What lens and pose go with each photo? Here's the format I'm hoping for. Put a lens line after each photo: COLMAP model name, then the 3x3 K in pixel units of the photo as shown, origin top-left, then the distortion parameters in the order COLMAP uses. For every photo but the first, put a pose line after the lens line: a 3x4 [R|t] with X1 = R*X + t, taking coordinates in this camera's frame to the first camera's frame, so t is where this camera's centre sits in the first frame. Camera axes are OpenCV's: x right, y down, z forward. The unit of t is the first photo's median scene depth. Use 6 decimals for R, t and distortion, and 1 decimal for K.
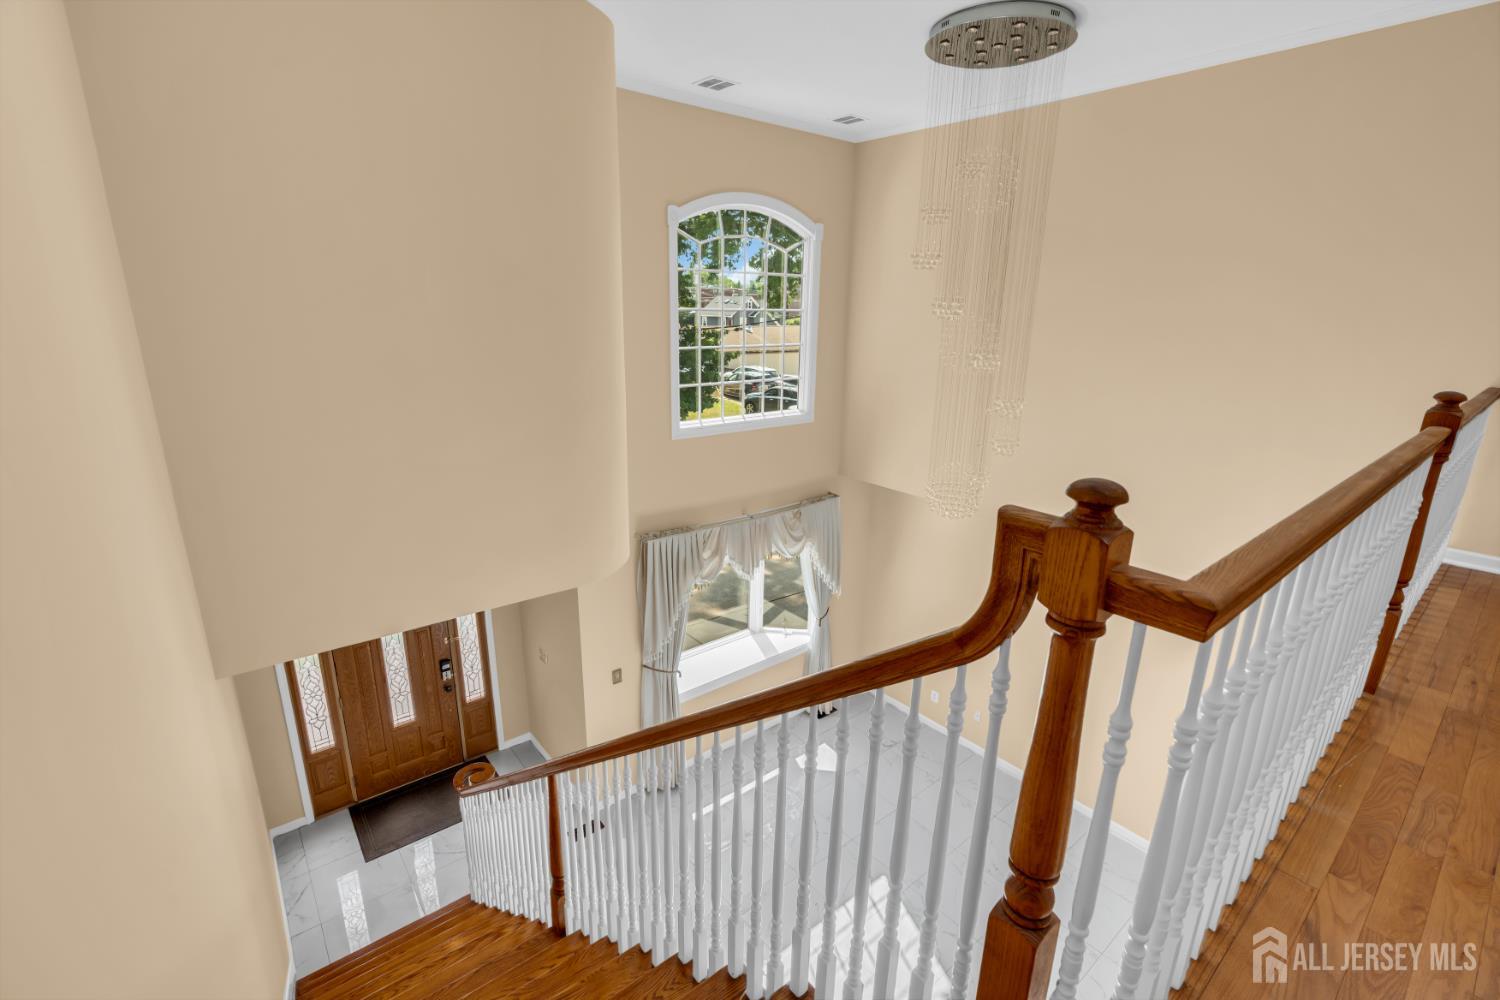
lens RADIAL K [[676.0, 0, 756.8], [0, 676.0, 498.5], [0, 0, 1]] dist [-0.003109, 0.000269]
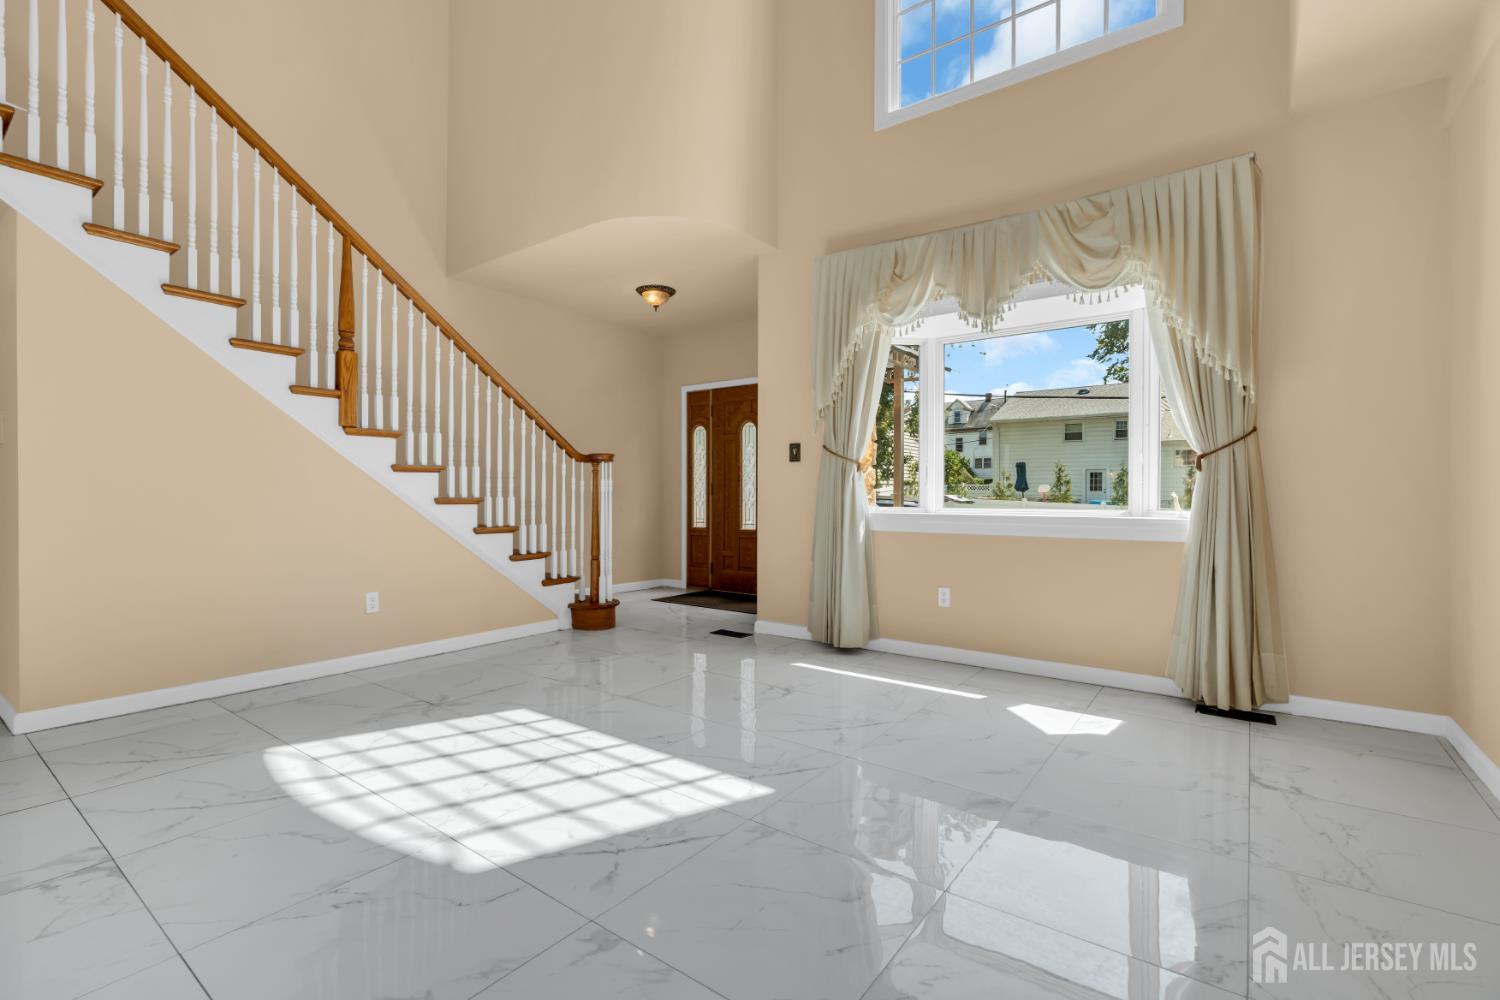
lens RADIAL K [[676.0, 0, 741.1], [0, 676.0, 488.1], [0, 0, 1]] dist [-0.003109, 0.000269]
pose [[0.231236, -0.029566, -0.972448, 0.501335], [-0.269609, 0.958444, -0.093250, 0.360073], [0.934795, 0.283743, 0.213656, 0.715519]]
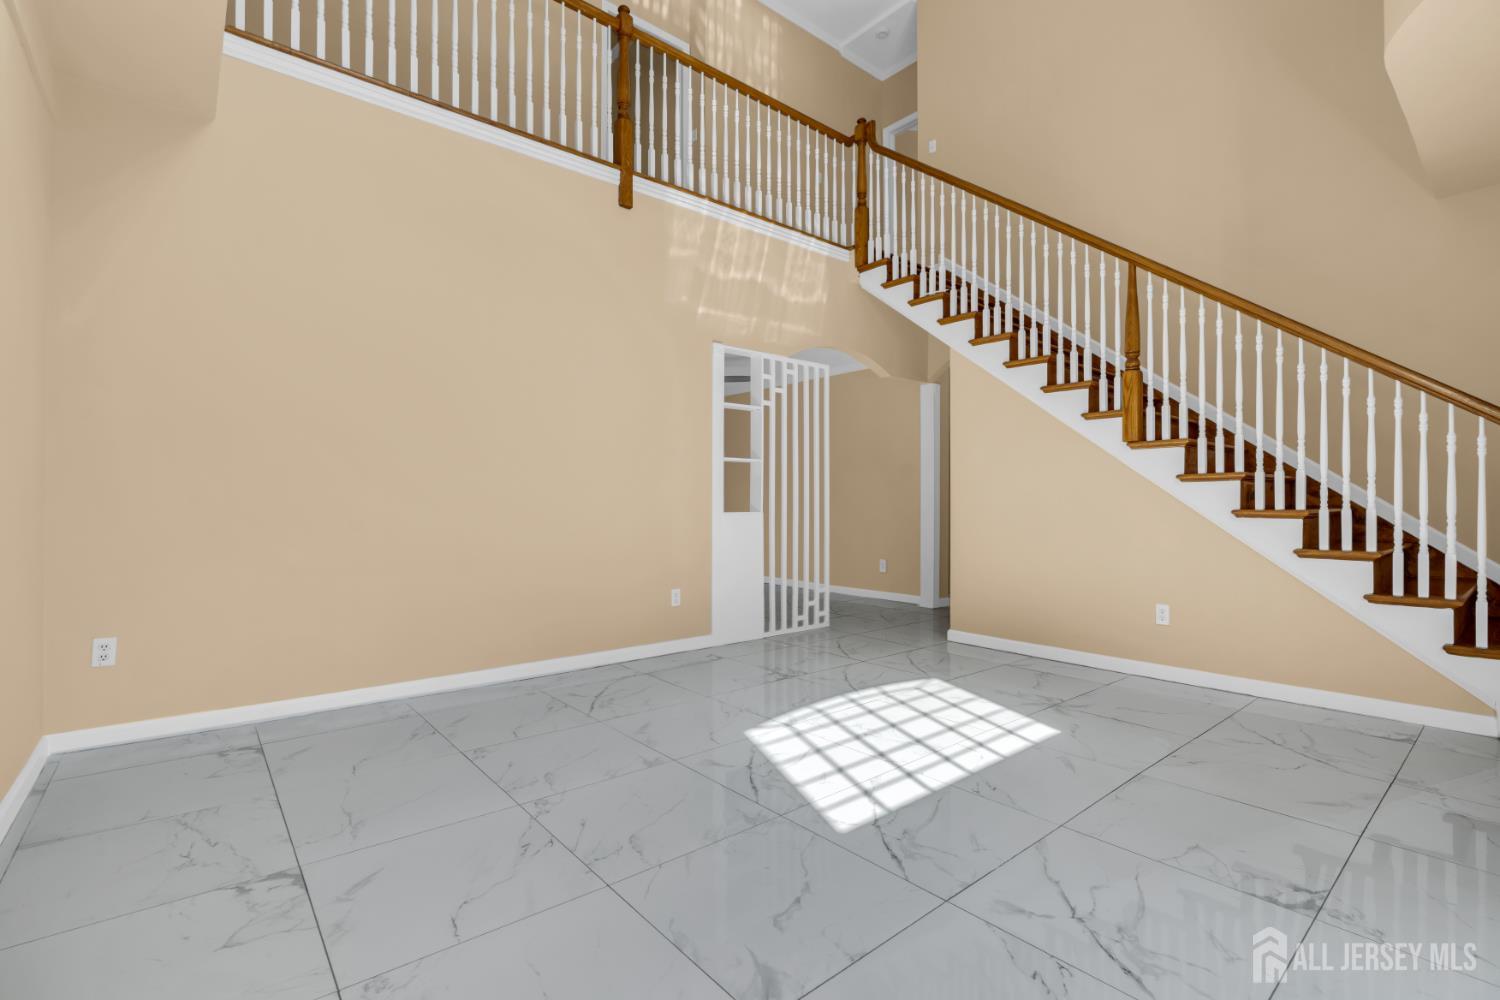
lens RADIAL K [[676.0, 0, 752.1], [0, 676.0, 500.1], [0, 0, 1]] dist [-0.003109, 0.000269]
pose [[-0.999709, -0.022999, -0.007217, 0.207736], [-0.024097, 0.961215, 0.274745, 0.237296], [0.000618, 0.274839, -0.961490, 1.111744]]
